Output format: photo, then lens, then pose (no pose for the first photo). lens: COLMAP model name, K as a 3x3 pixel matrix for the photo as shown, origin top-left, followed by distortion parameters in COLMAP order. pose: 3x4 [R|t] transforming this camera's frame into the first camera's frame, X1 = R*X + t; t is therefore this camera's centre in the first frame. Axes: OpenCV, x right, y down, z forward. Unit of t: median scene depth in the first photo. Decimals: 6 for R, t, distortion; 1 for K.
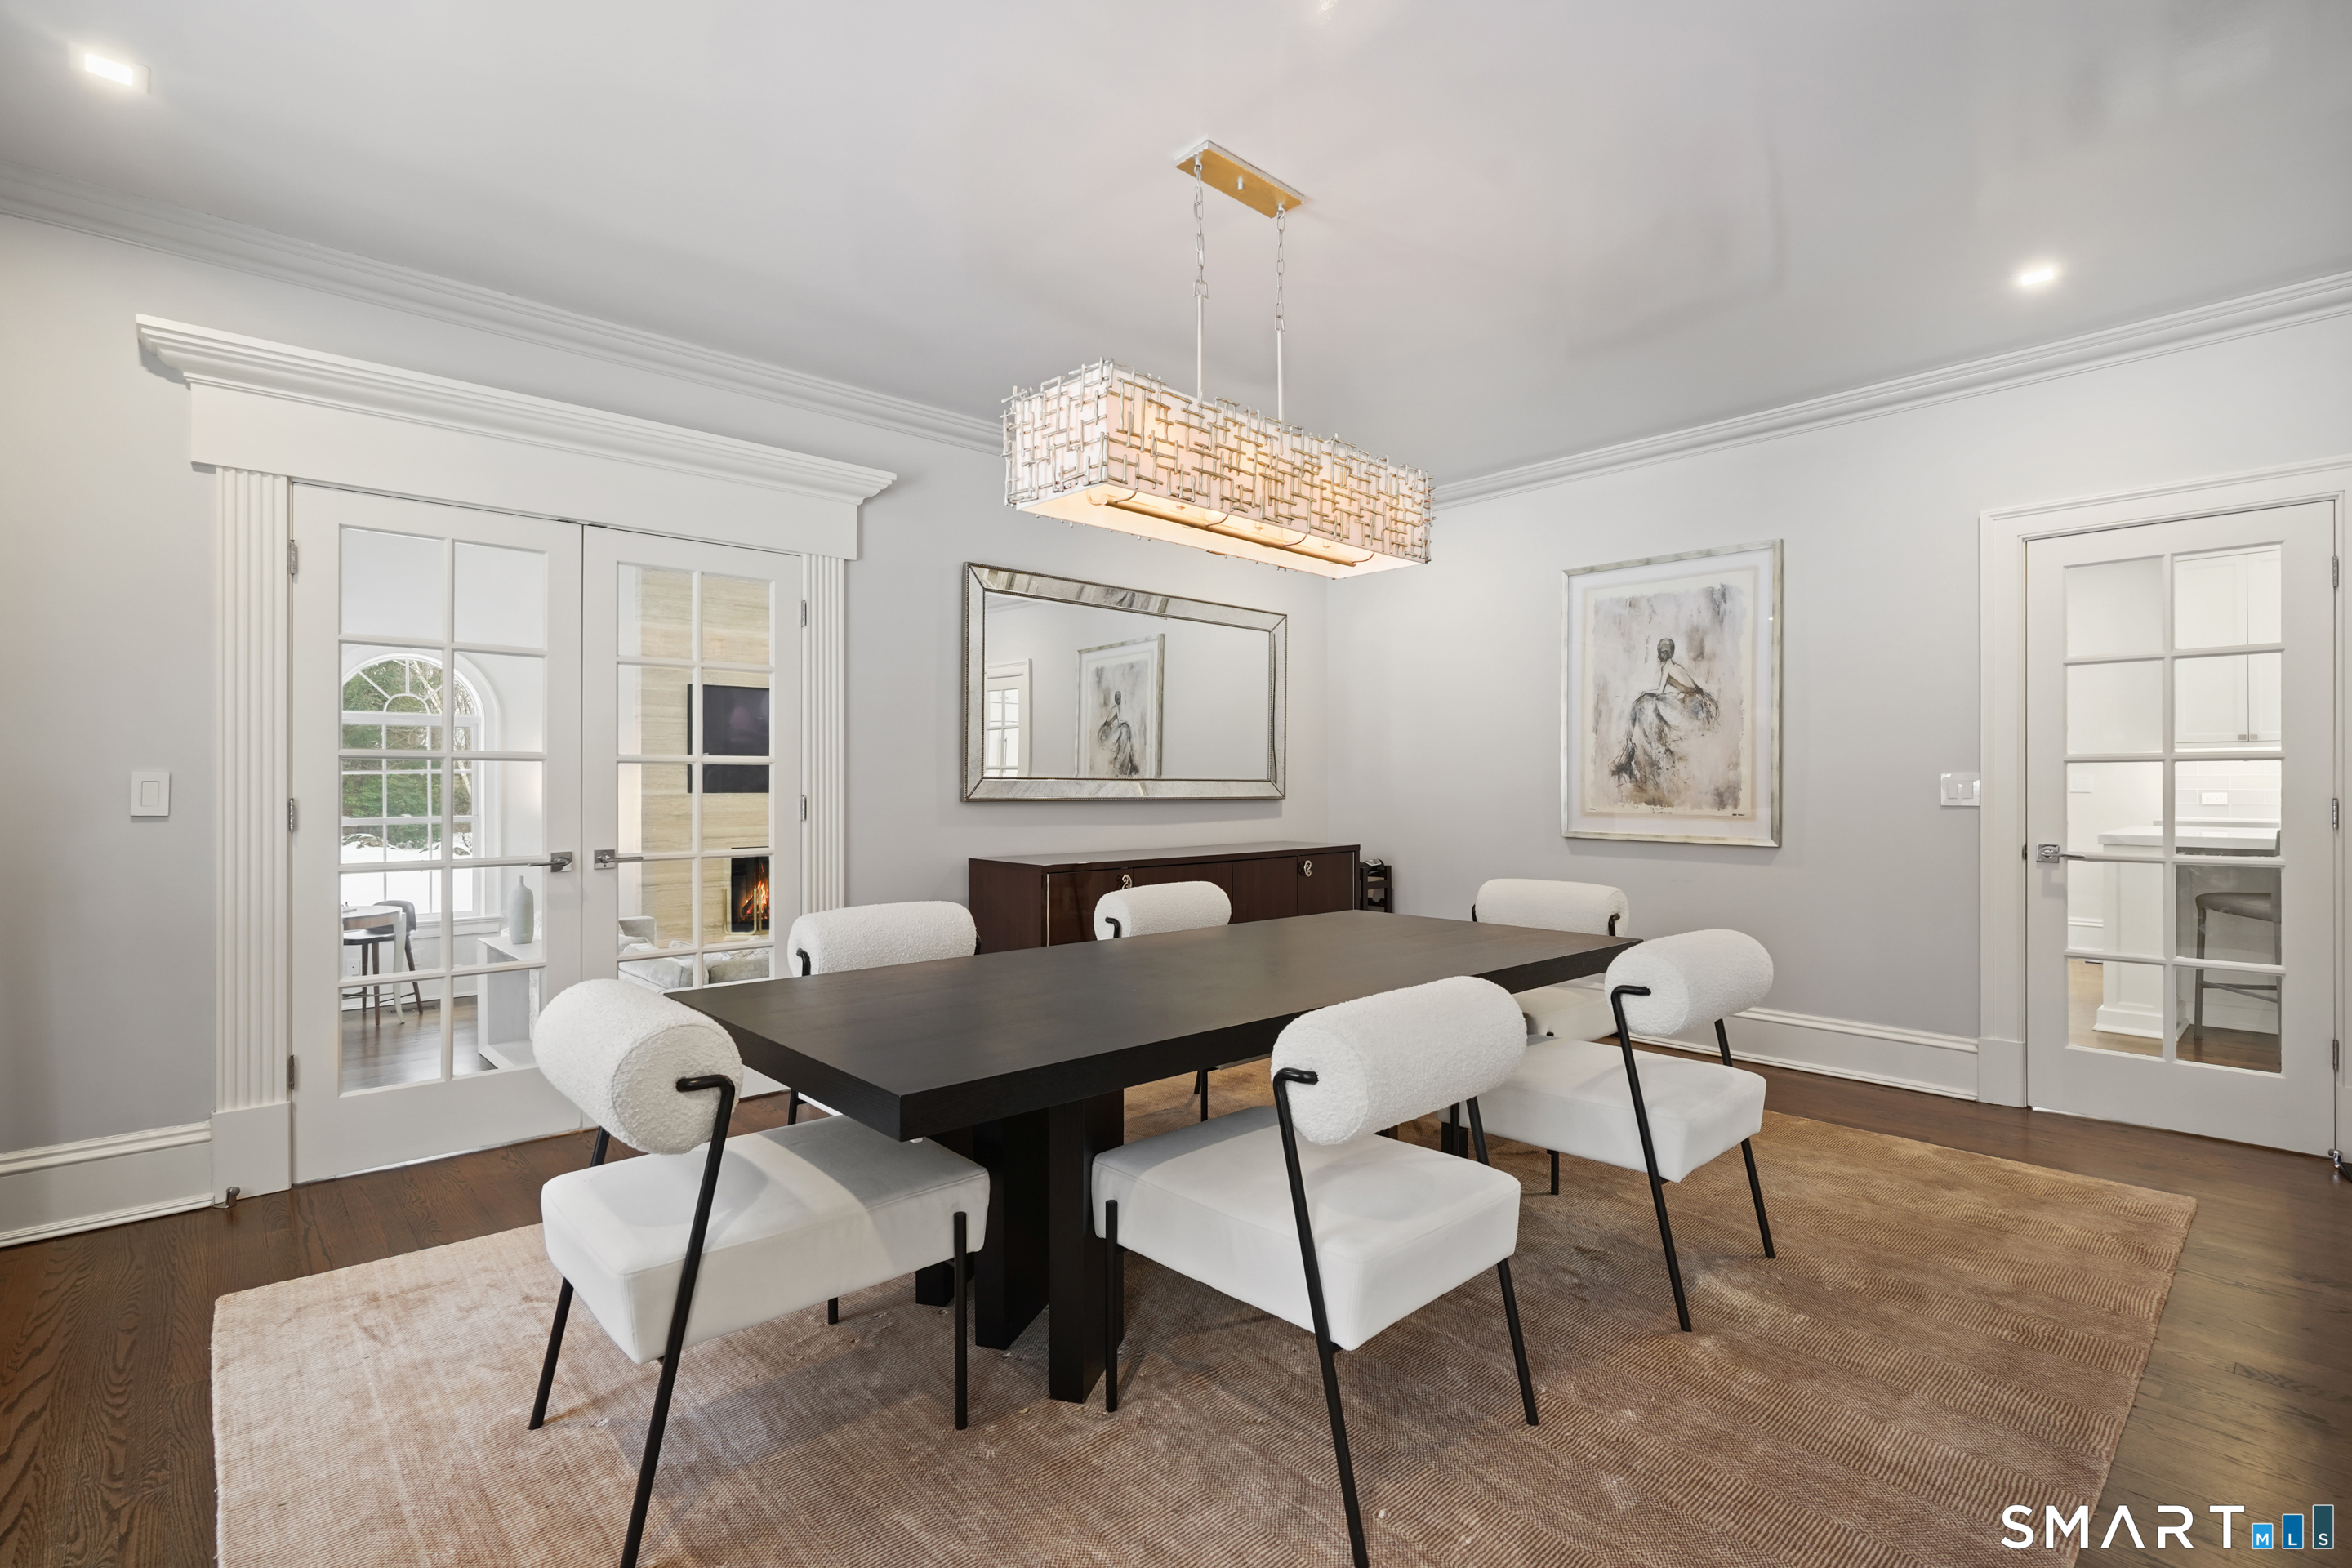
lens RADIAL K [[1087.4, 0, 1176.0], [0, 1087.4, 784.0], [0, 0, 1]] dist [0.000100, 0.000022]
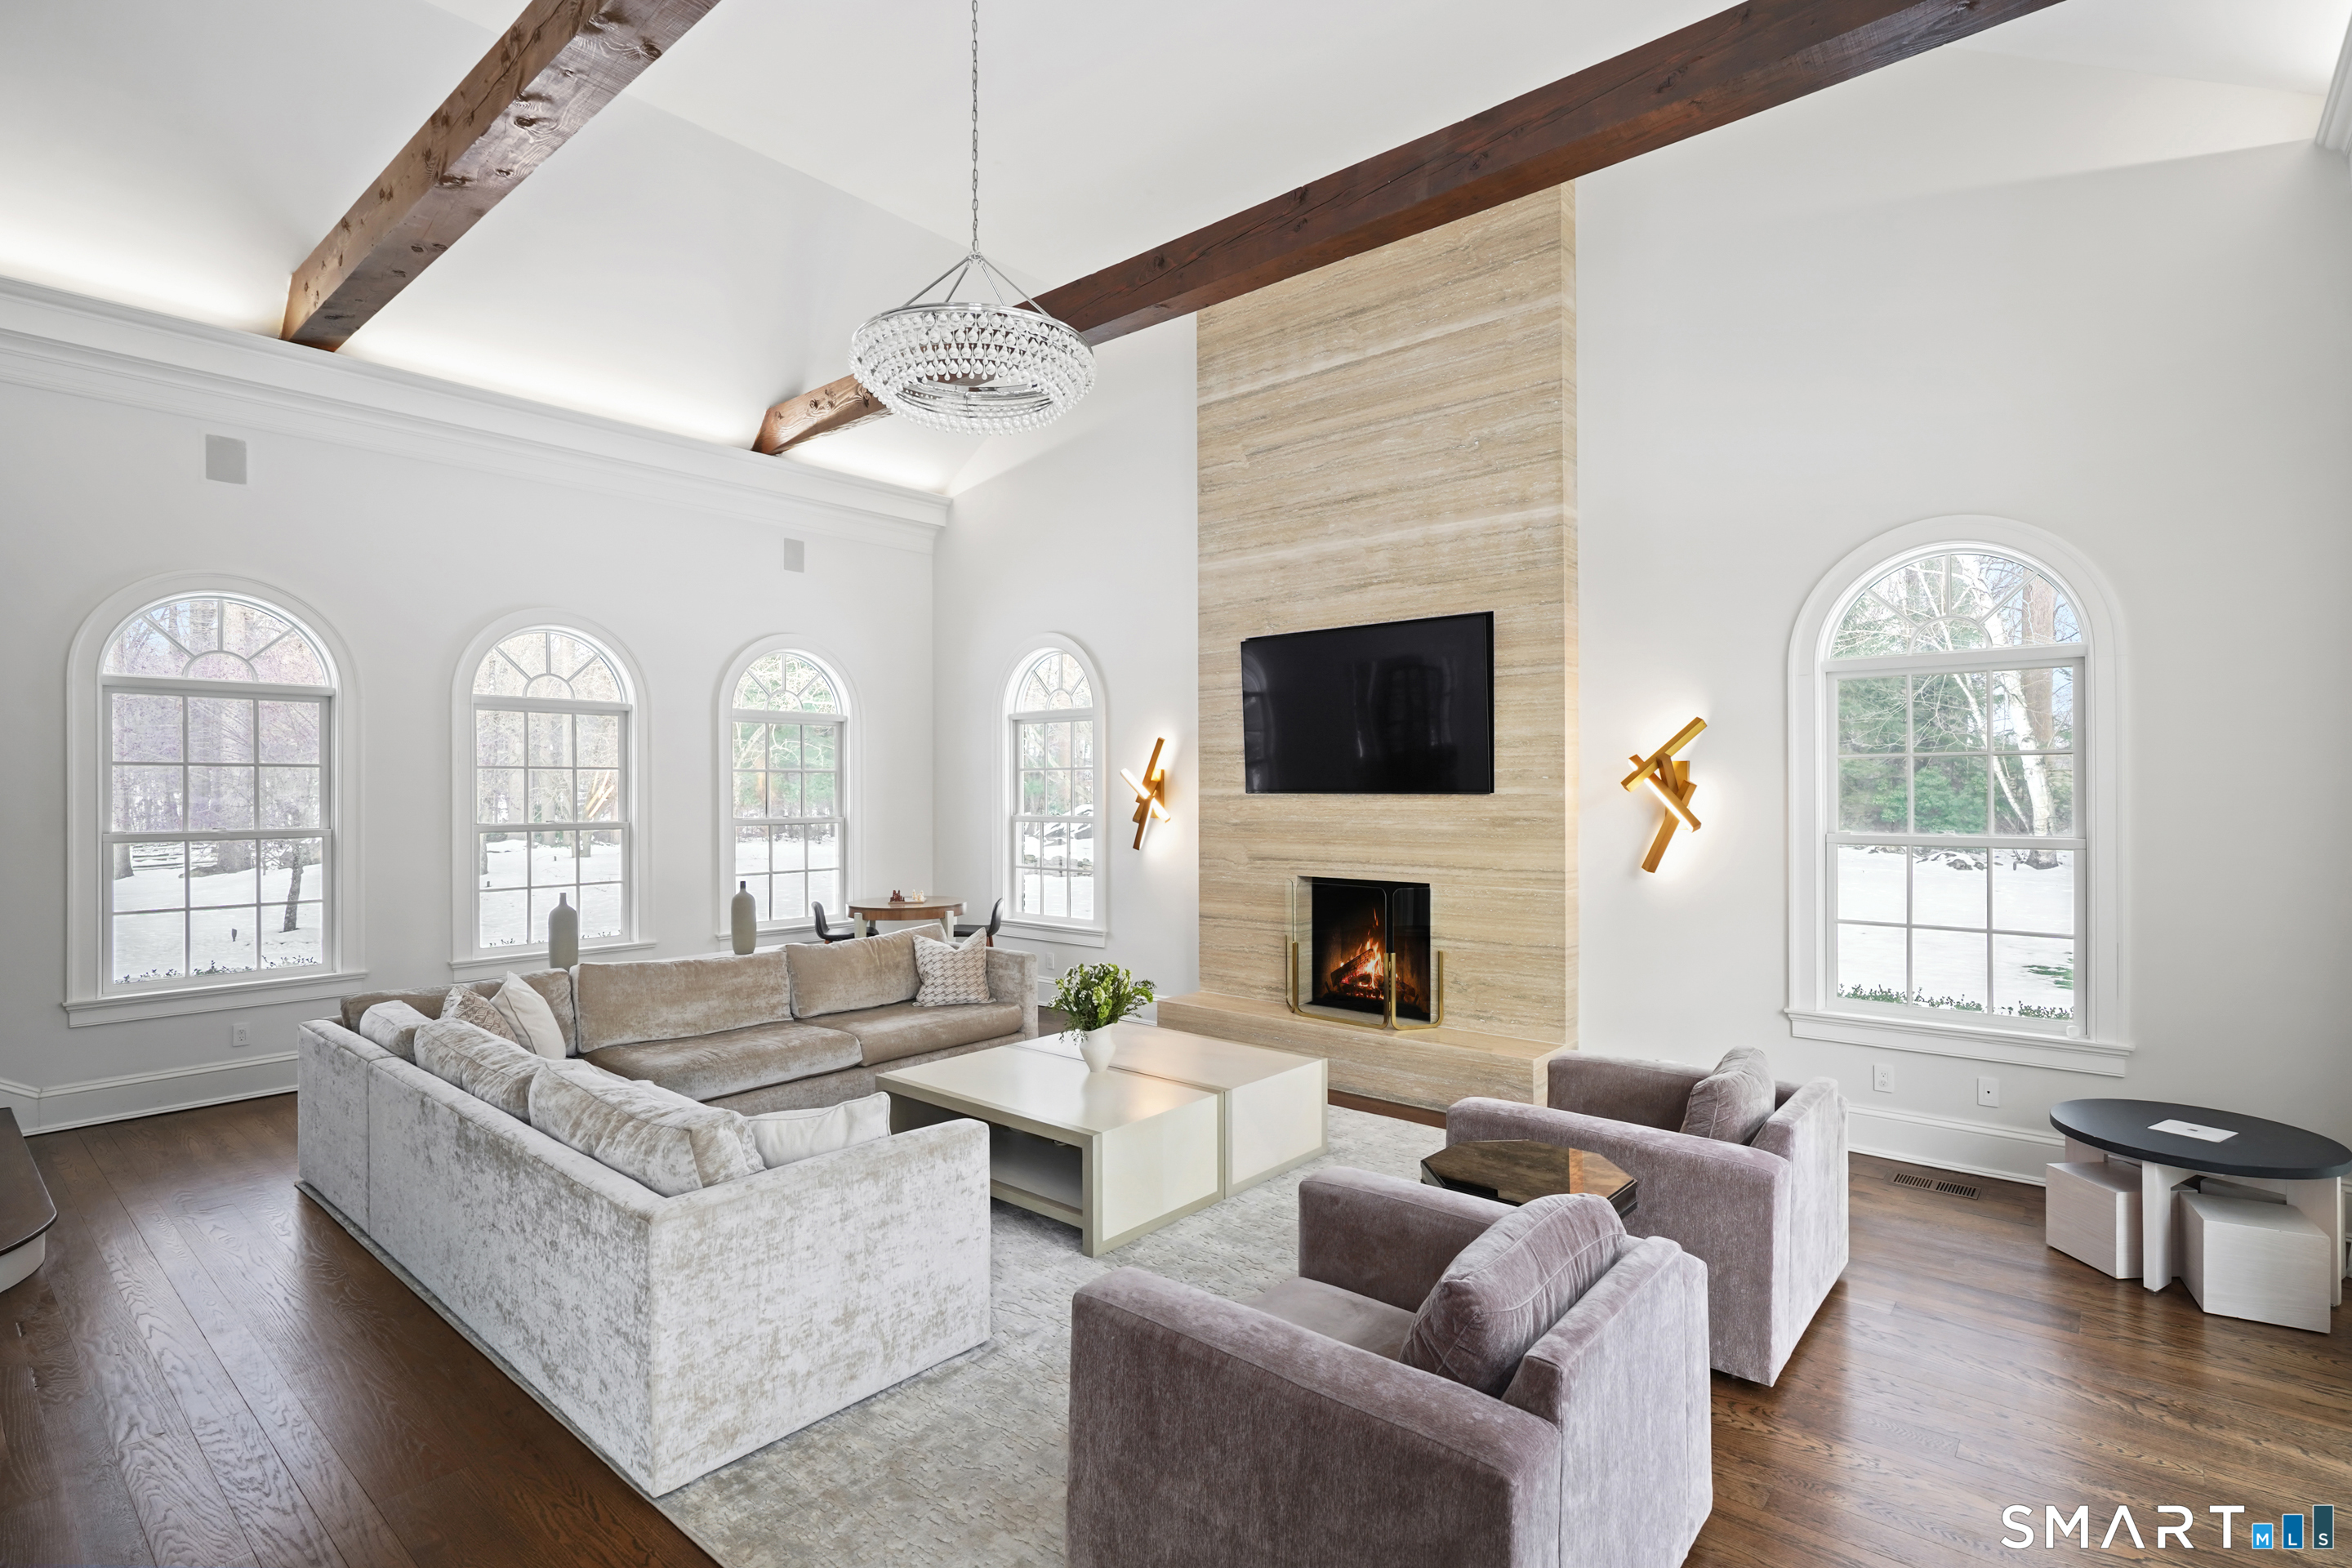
lens RADIAL K [[1118.7, 0, 1176.0], [0, 1118.7, 784.0], [0, 0, 1]] dist [-0.000480, -0.000045]
pose [[0.119084, 0.003526, -0.992878, 0.272039], [-0.003515, 0.999989, 0.003130, -0.000074], [0.992878, 0.003118, 0.119095, 0.886261]]
